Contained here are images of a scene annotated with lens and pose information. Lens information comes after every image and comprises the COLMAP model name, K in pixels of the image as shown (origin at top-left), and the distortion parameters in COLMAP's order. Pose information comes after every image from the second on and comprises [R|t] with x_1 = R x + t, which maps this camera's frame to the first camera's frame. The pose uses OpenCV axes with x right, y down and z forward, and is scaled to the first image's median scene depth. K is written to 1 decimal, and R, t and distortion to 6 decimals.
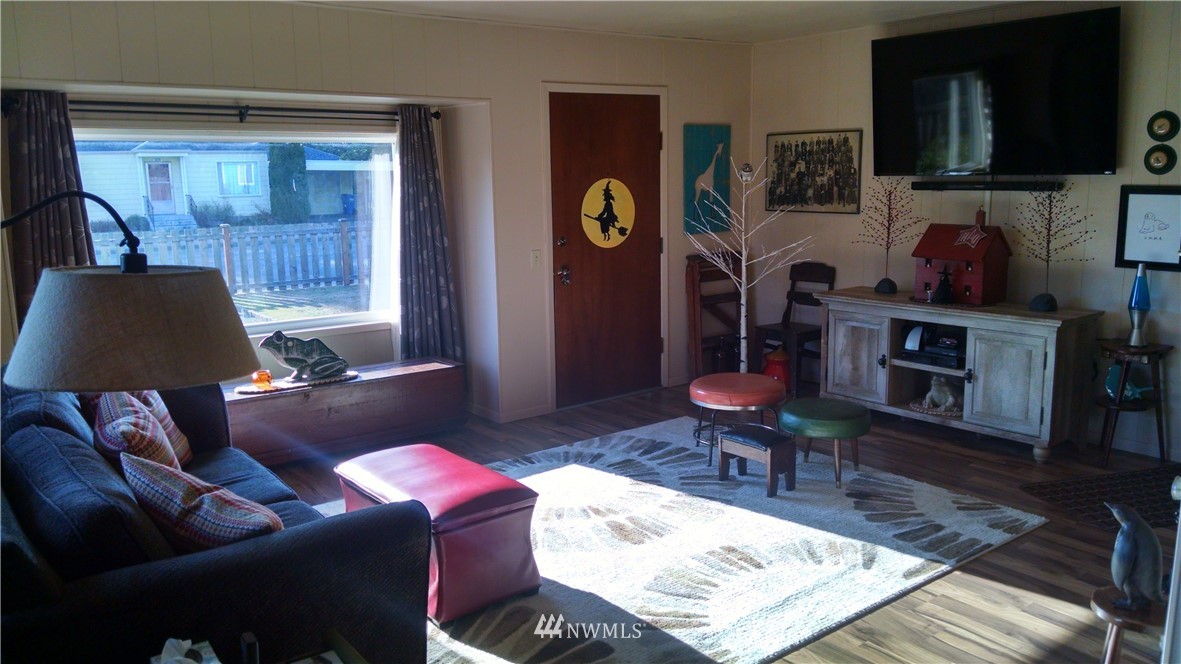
lens RADIAL K [[922.9, 0, 591.2], [0, 922.9, 326.6], [0, 0, 1]] dist [-0.012687, -0.002060]
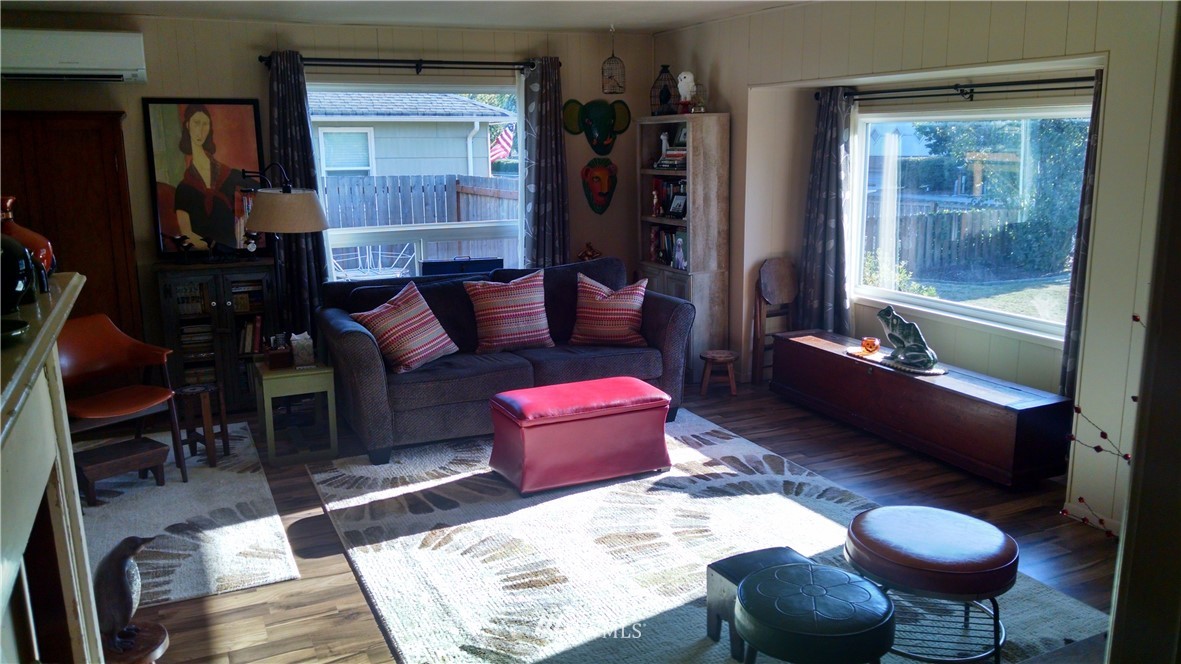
lens RADIAL K [[922.9, 0, 591.2], [0, 922.9, 336.2], [0, 0, 1]] dist [-0.012687, -0.002060]
pose [[-0.215561, 0.208977, -0.953867, 1.001341], [-0.160319, 0.956003, 0.245675, -0.225205], [0.963240, 0.205881, -0.172574, 1.189589]]
